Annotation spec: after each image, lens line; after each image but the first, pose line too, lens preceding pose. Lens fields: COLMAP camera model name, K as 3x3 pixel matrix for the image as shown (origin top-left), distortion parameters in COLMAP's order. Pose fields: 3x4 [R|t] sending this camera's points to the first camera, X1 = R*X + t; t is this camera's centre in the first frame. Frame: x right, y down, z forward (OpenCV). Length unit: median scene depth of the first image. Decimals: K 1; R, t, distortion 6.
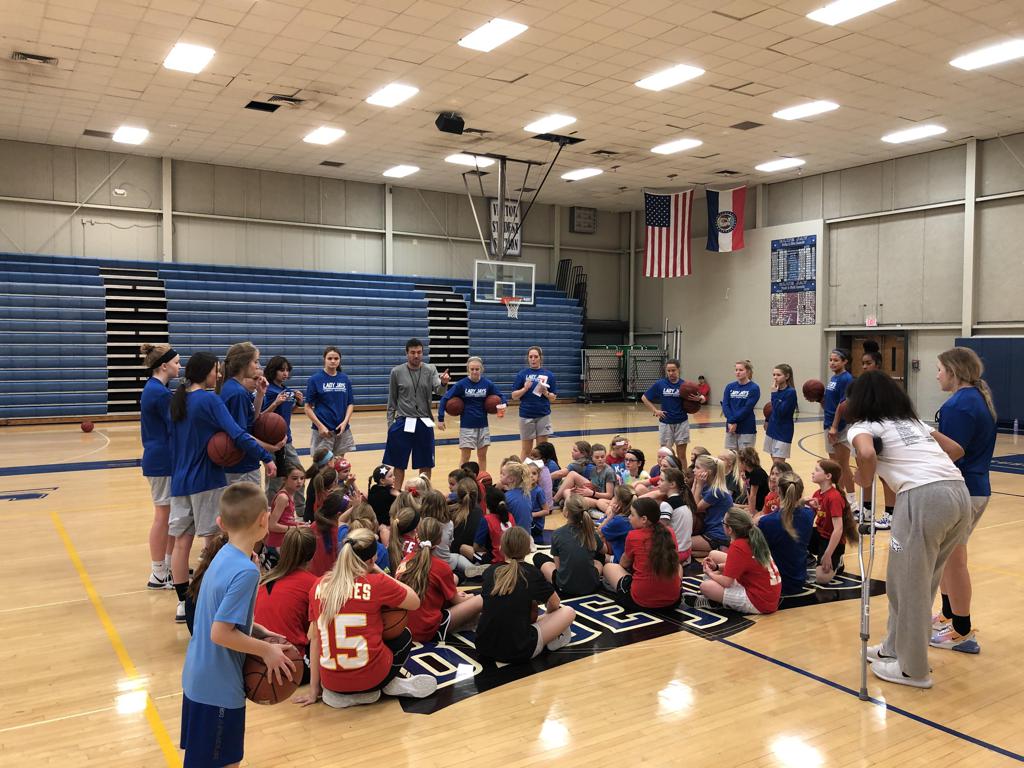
lens RADIAL K [[846.4, 0, 515.4], [0, 846.4, 379.5], [0, 0, 1]] dist [0.012863, 0.016137]
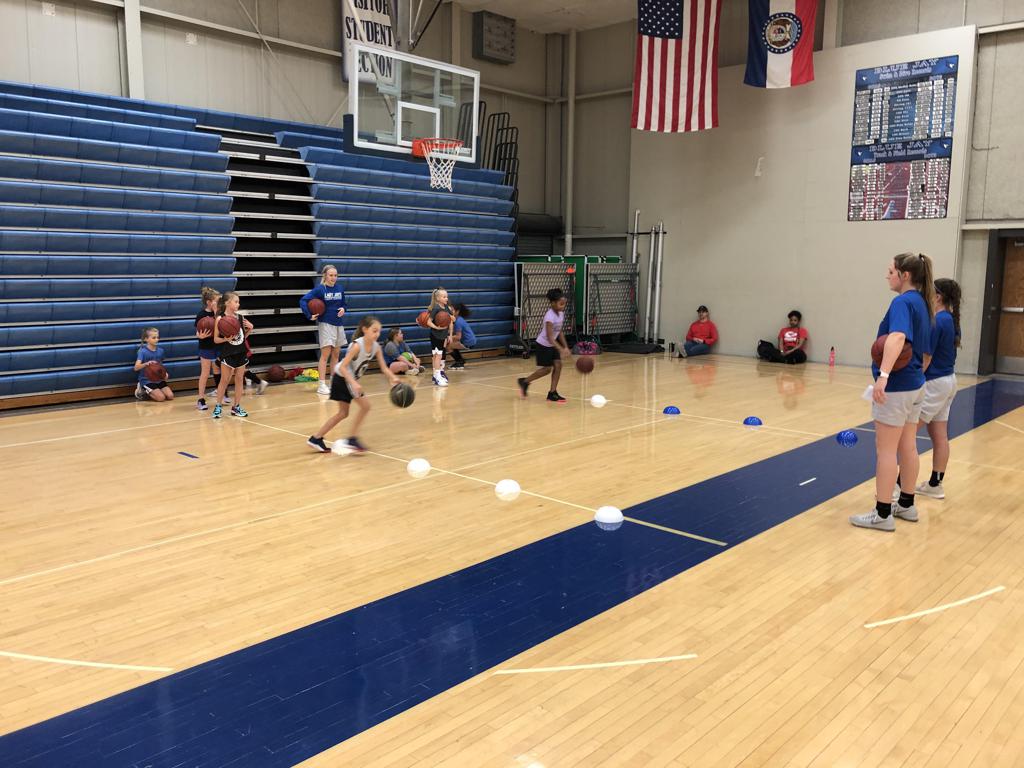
lens RADIAL K [[846.4, 0, 512.4], [0, 846.4, 360.9], [0, 0, 1]] dist [0.012863, 0.016137]
pose [[0.969467, -0.025172, 0.243926, -0.065718], [0.005867, 0.996813, 0.079552, -0.015752], [-0.245151, -0.075692, 0.966526, 0.483256]]
